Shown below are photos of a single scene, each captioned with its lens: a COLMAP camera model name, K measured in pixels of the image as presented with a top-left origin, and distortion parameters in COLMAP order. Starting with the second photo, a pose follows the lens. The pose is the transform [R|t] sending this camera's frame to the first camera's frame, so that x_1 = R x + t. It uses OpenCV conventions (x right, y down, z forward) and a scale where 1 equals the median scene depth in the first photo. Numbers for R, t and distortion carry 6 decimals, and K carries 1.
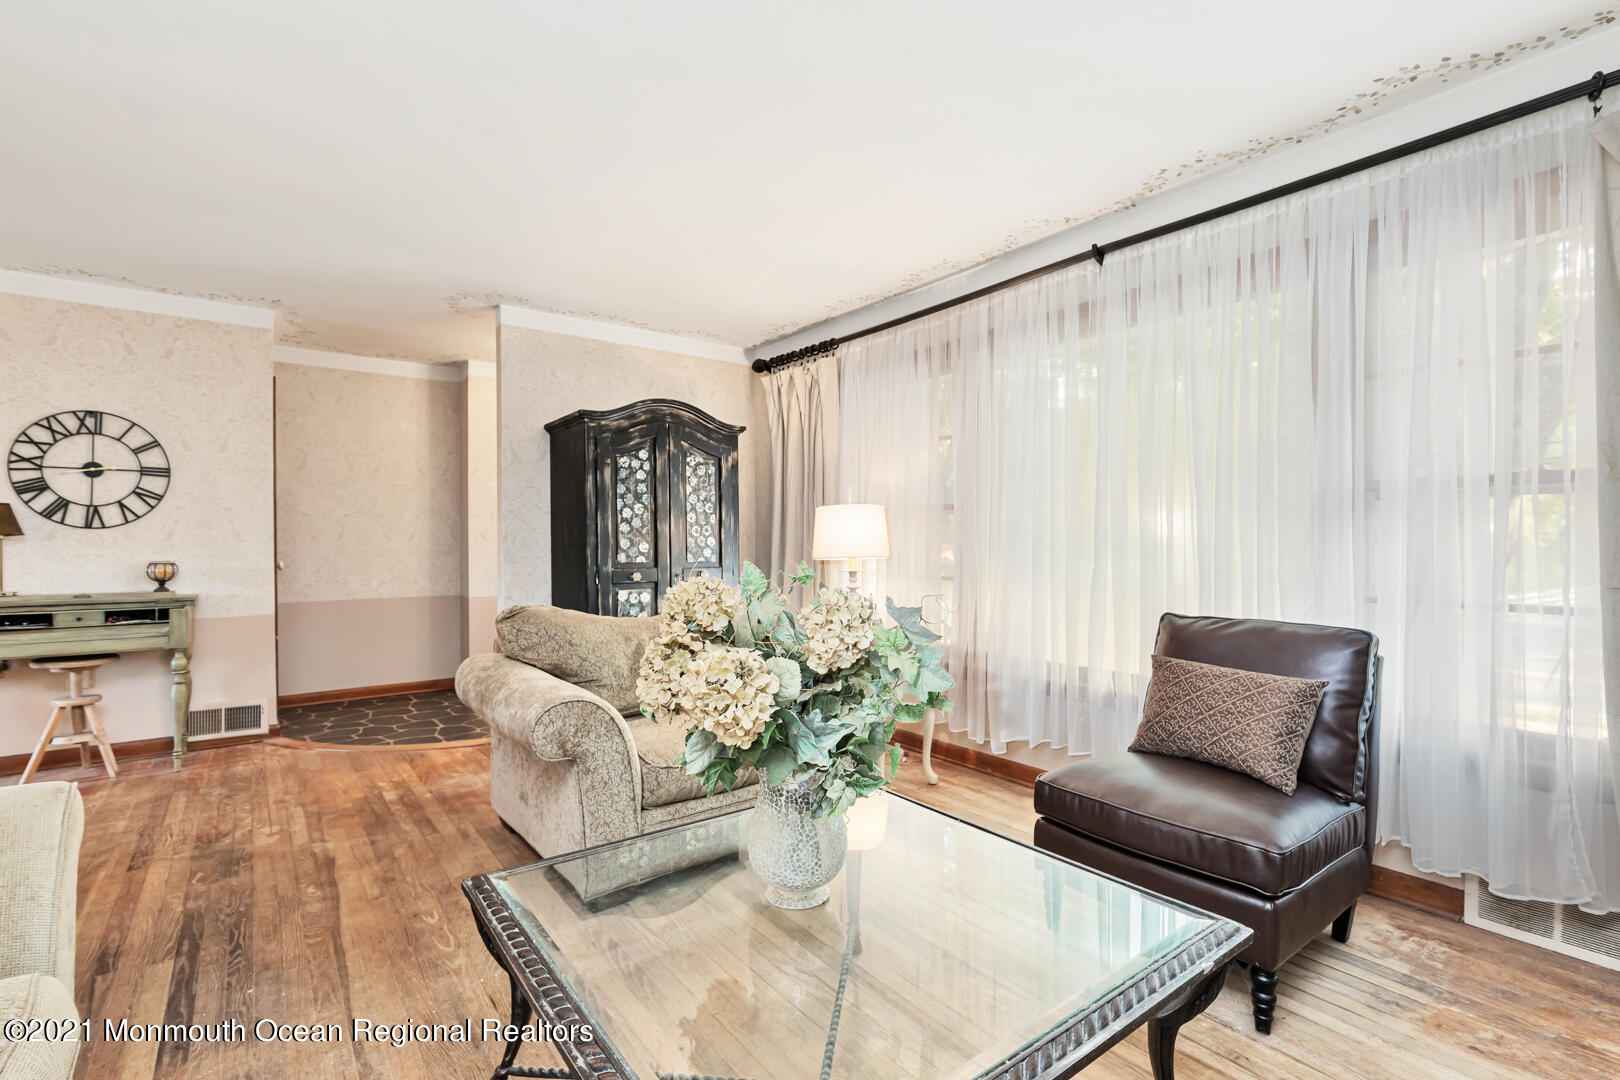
lens RADIAL K [[743.1, 0, 813.9], [0, 743.1, 534.1], [0, 0, 1]] dist [0.002083, 0.000208]
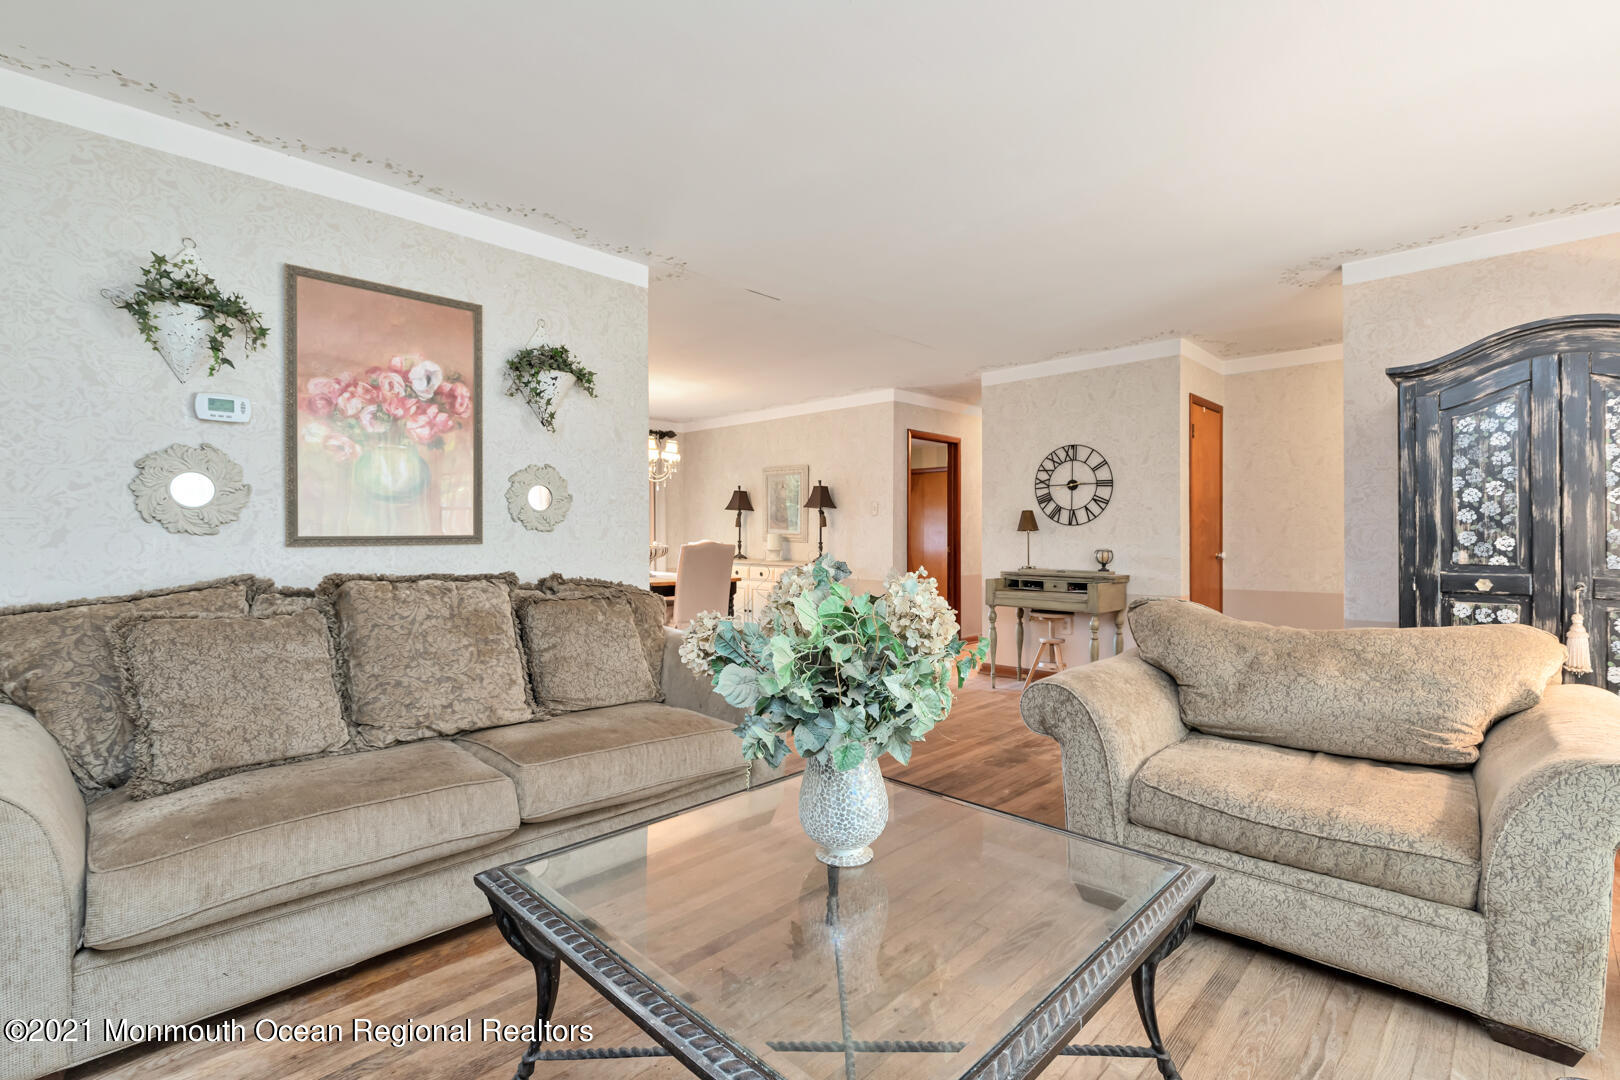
lens RADIAL K [[734.6, 0, 811.3], [0, 734.6, 517.0], [0, 0, 1]] dist [-0.002018, -0.000369]
pose [[0.145722, -0.022445, -0.989071, 0.361032], [0.009185, 0.999730, -0.021334, 0.001860], [0.989283, -0.005976, 0.145889, 0.270359]]
